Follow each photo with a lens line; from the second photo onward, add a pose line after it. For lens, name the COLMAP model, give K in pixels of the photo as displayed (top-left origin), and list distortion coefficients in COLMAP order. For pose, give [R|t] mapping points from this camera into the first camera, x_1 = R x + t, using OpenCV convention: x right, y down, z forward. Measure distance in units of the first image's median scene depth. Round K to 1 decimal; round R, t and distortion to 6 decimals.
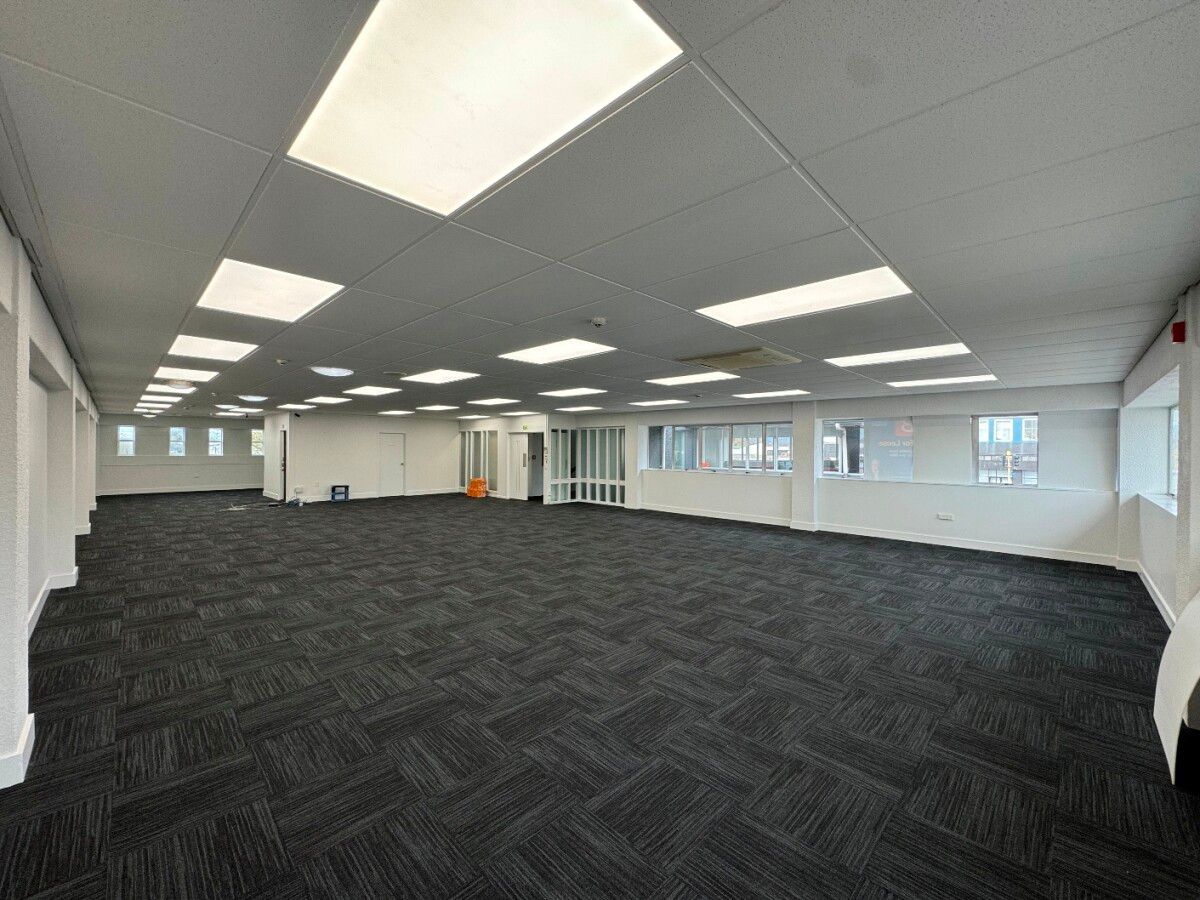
lens RADIAL K [[478.8, 0, 601.9], [0, 478.8, 449.3], [0, 0, 1]] dist [-0.000288, -0.000021]
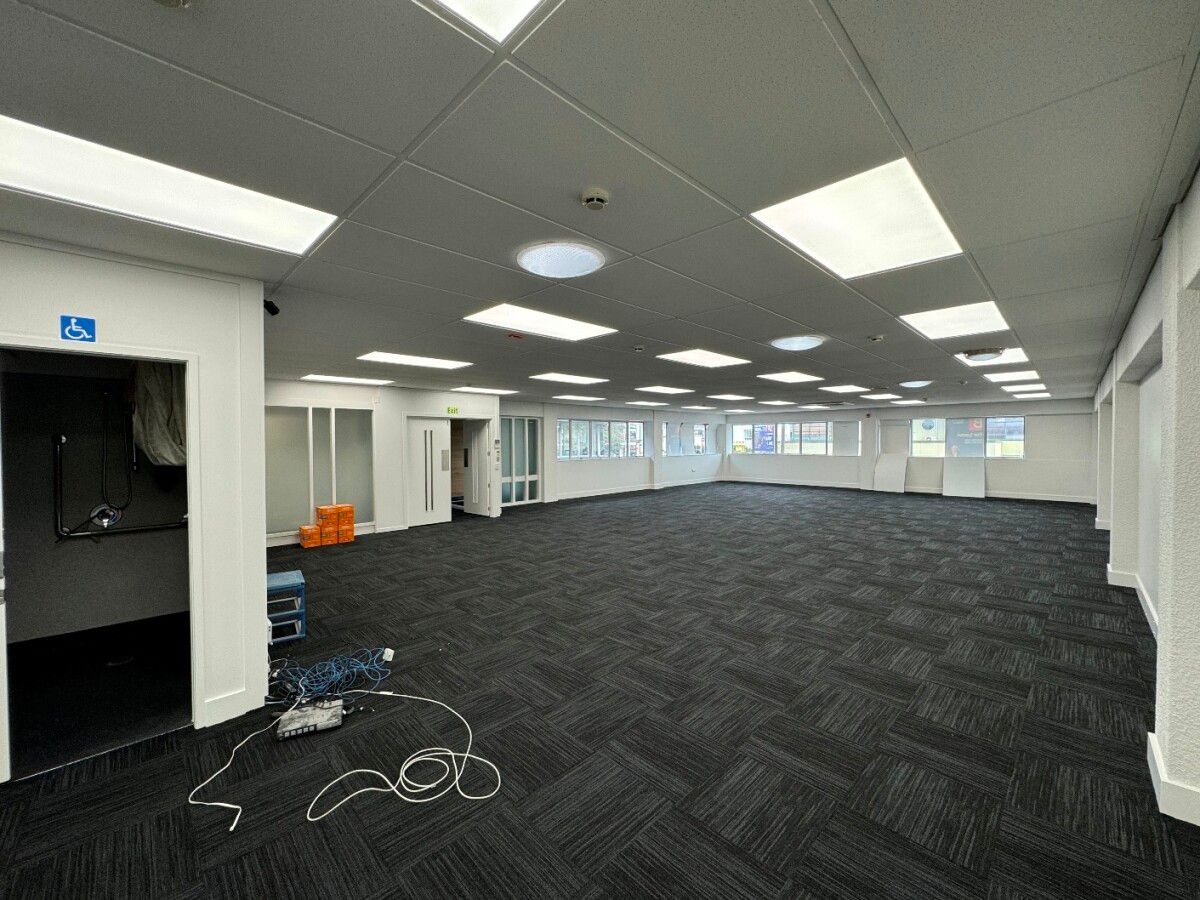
lens RADIAL K [[478.8, 0, 601.9], [0, 478.8, 449.3], [0, 0, 1]] dist [-0.000288, -0.000021]
pose [[0.010870, -0.025745, 0.999609, -0.873344], [0.004102, 0.999661, 0.025702, -0.008601], [-0.999933, 0.003821, 0.010972, 0.846934]]
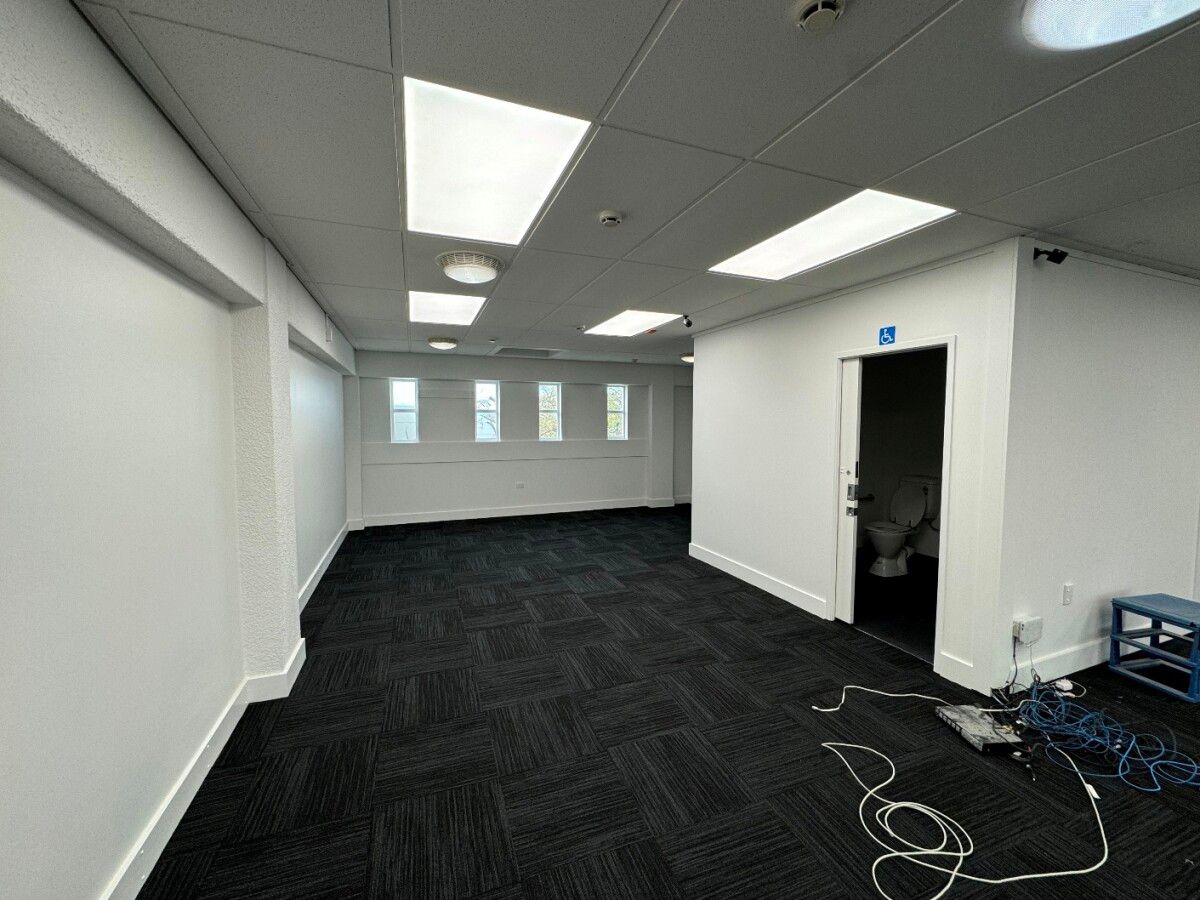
lens RADIAL K [[478.8, 0, 601.9], [0, 478.8, 449.3], [0, 0, 1]] dist [-0.000288, -0.000021]
pose [[0.912153, 0.014536, -0.409591, -0.804203], [0.011585, 0.998057, 0.061220, -0.008183], [0.409685, -0.060588, 0.910213, 0.802052]]
